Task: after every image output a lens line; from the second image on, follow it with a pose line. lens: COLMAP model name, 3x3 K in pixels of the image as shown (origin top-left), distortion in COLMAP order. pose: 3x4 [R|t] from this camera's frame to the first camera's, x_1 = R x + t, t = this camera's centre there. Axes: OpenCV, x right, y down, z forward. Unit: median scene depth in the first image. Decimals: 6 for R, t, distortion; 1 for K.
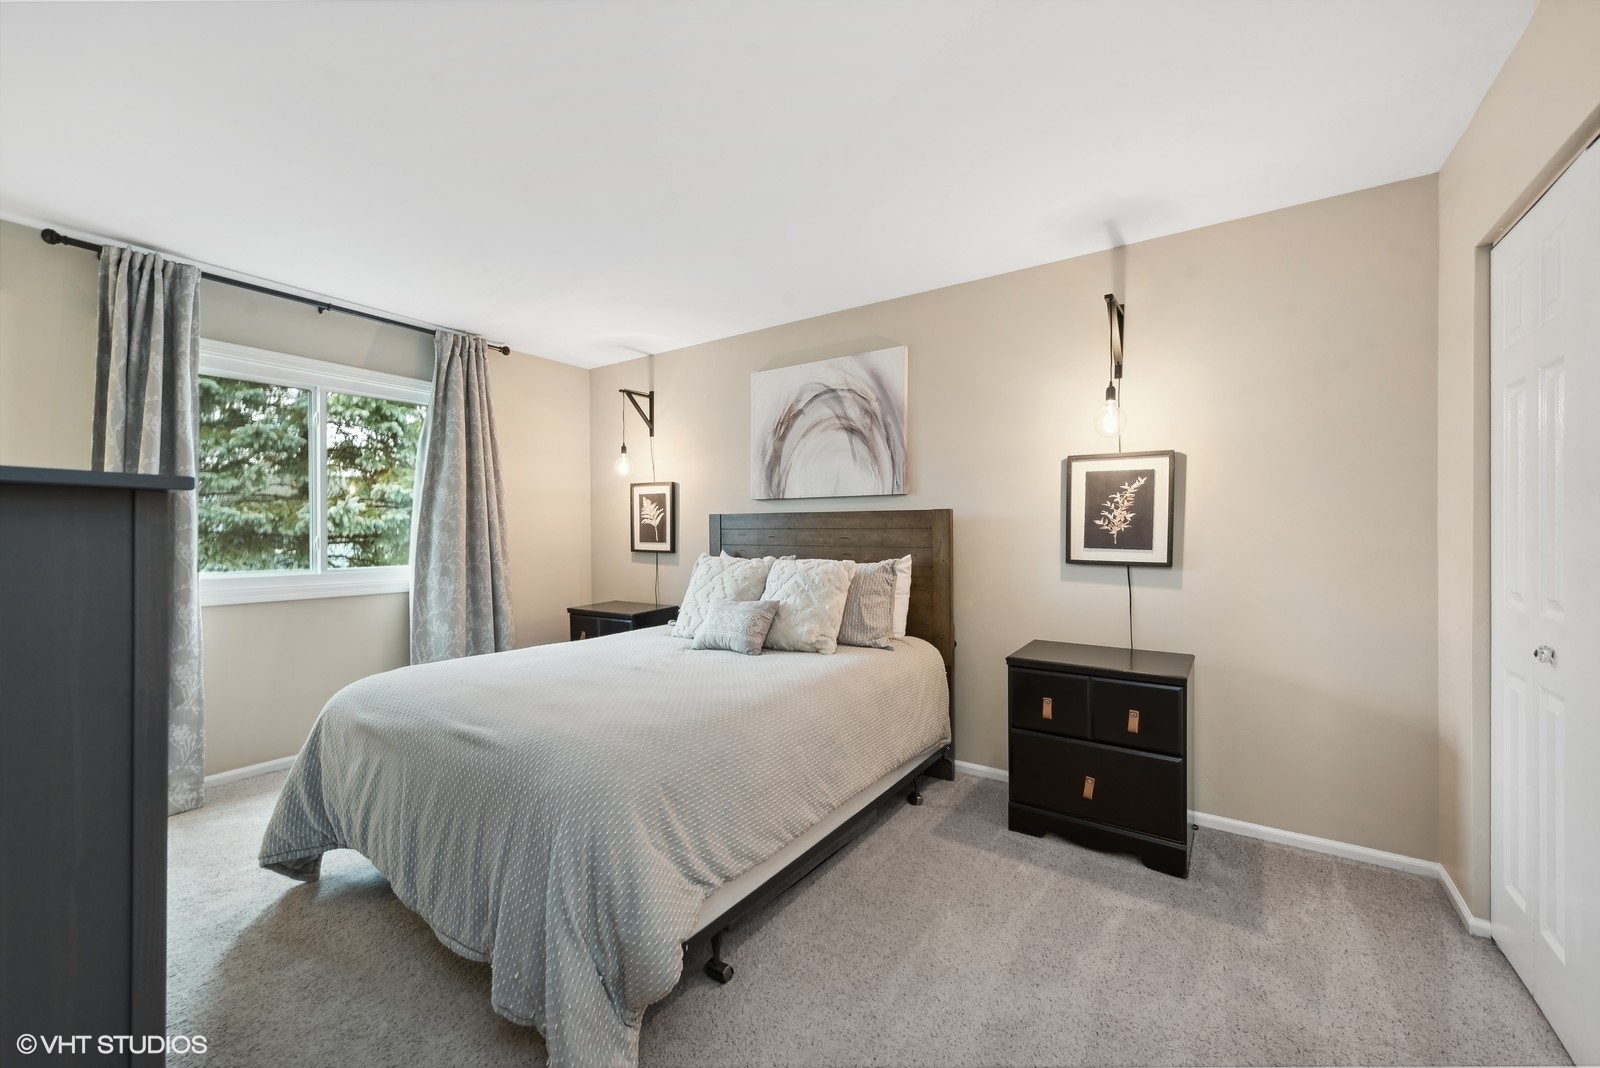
lens RADIAL K [[639.9, 0, 800.0], [0, 639.9, 534.0], [0, 0, 1]] dist [-0.000669, 0.000003]
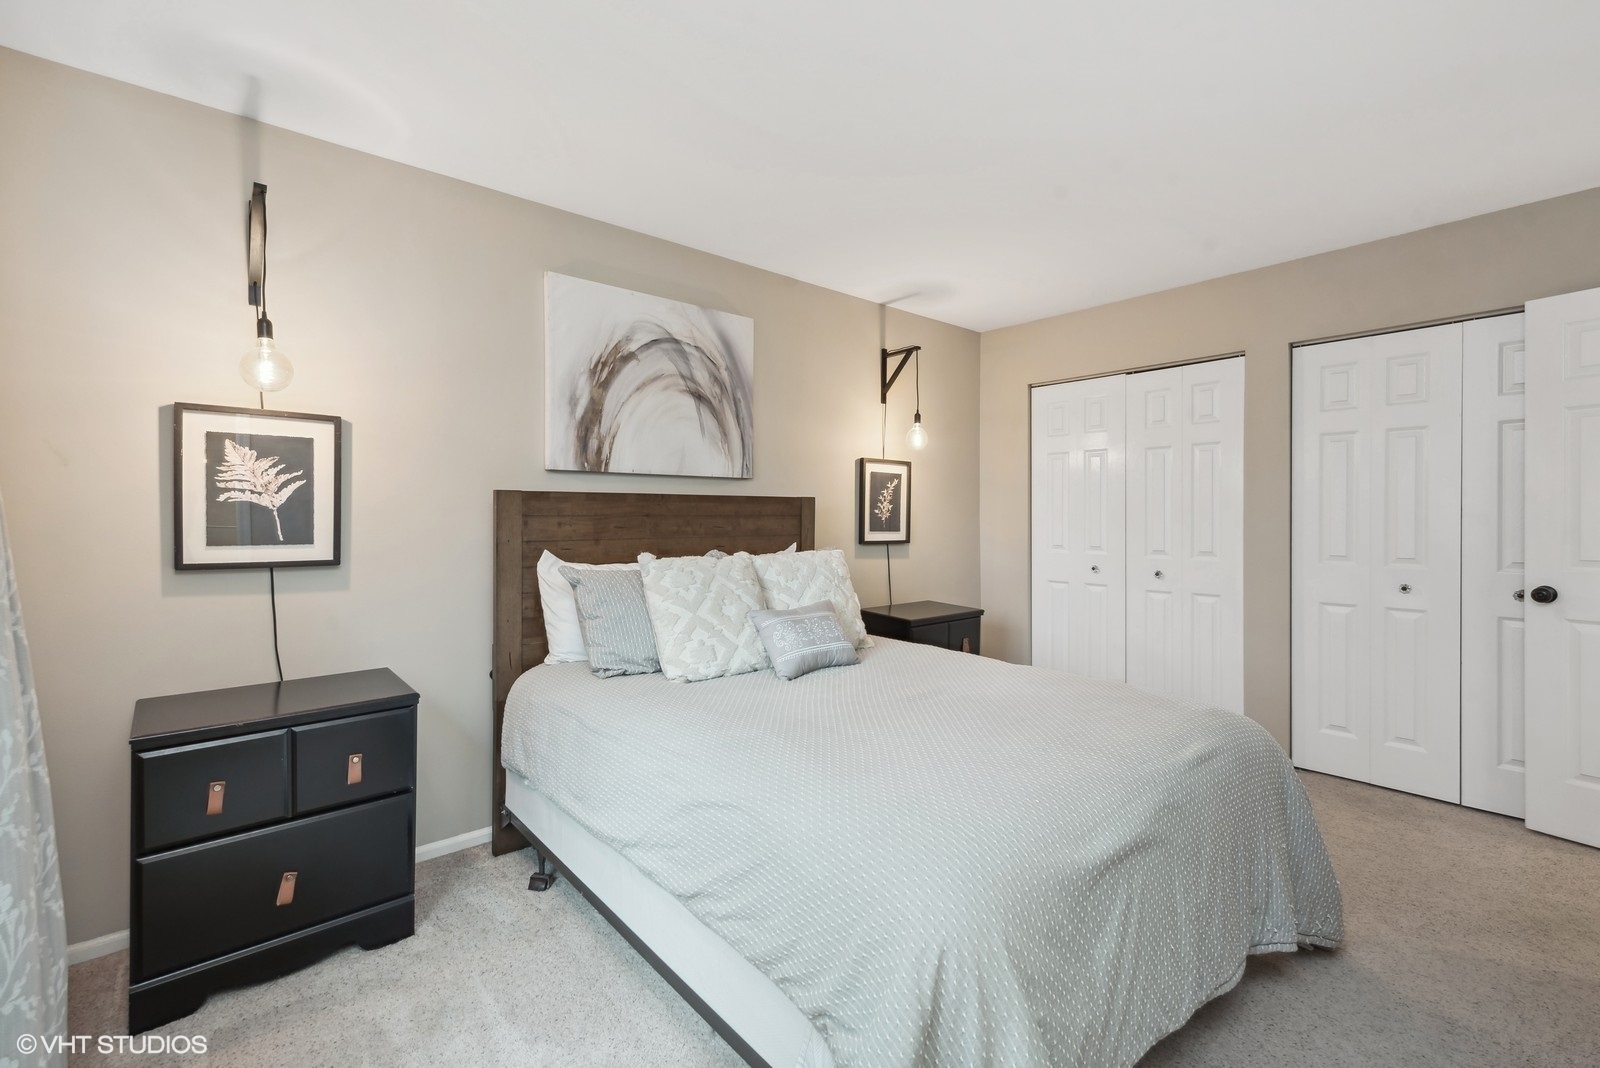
lens RADIAL K [[905.3, 0, 800.0], [0, 905.3, 534.0], [0, 0, 1]] dist [0.003132, 0.000709]
pose [[0.117154, -0.017369, 0.992962, -1.054630], [0.006995, 0.999837, 0.016664, -0.003143], [-0.993089, 0.004994, 0.117257, 0.721758]]
